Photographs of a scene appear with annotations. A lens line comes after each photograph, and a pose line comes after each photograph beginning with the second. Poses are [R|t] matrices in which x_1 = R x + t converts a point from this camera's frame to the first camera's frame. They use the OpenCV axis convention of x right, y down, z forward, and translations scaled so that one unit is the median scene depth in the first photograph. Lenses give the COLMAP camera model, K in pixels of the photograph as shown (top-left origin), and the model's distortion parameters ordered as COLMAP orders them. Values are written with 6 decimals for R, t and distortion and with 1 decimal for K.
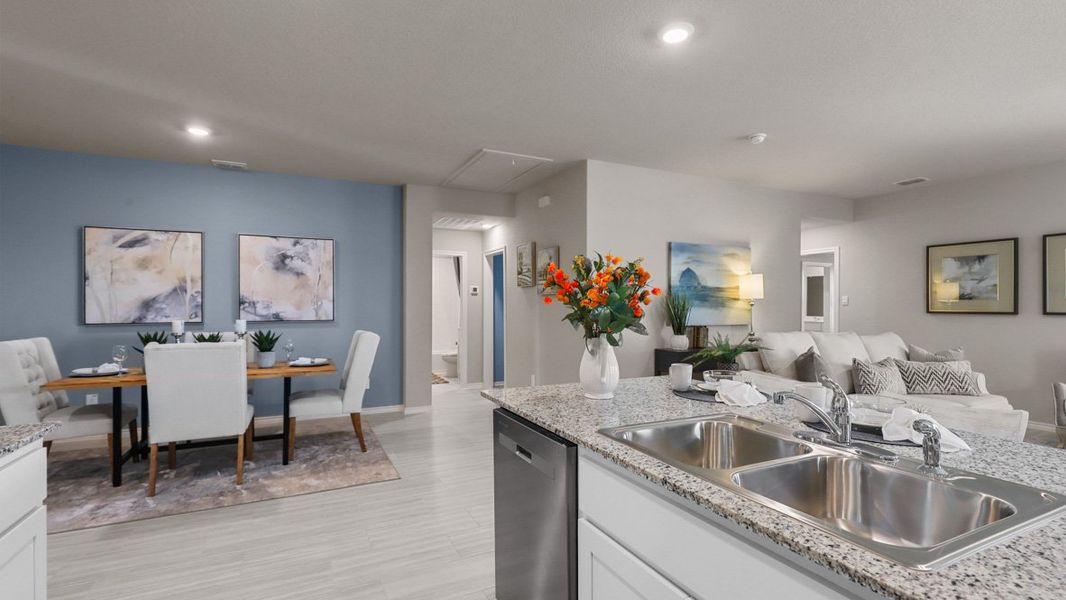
lens RADIAL K [[484.9, 0, 537.2], [0, 484.9, 300.2], [0, 0, 1]] dist [-0.001250, -0.000168]
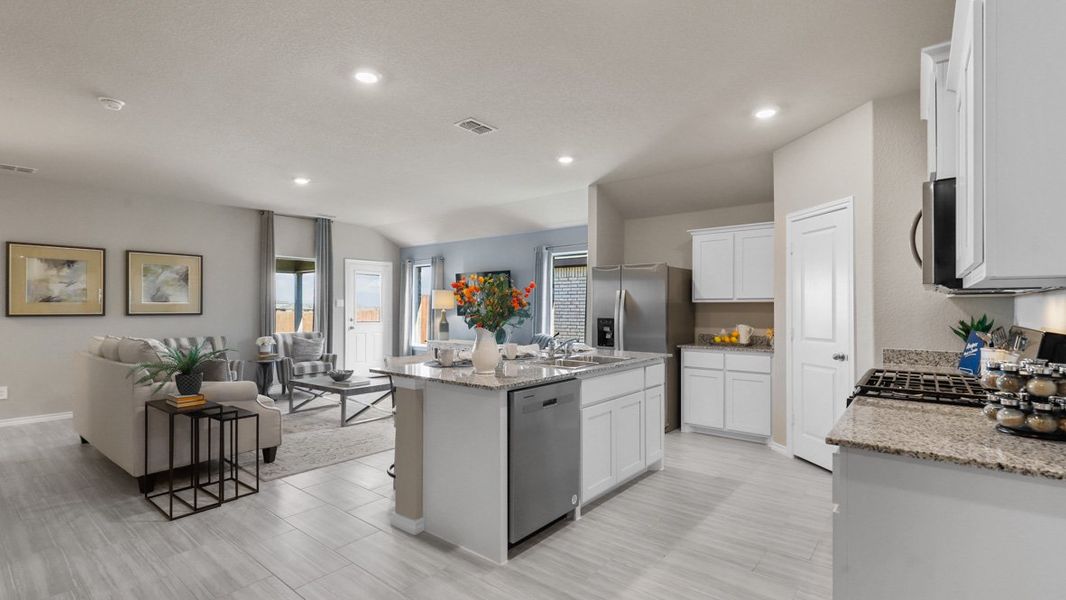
lens RADIAL K [[484.9, 0, 533.4], [0, 484.9, 301.0], [0, 0, 1]] dist [-0.001250, -0.000168]
pose [[-0.424816, 0.012282, 0.905196, -0.473762], [-0.009353, 0.999795, -0.017955, 0.005045], [-0.905231, -0.016094, -0.424614, 0.573595]]
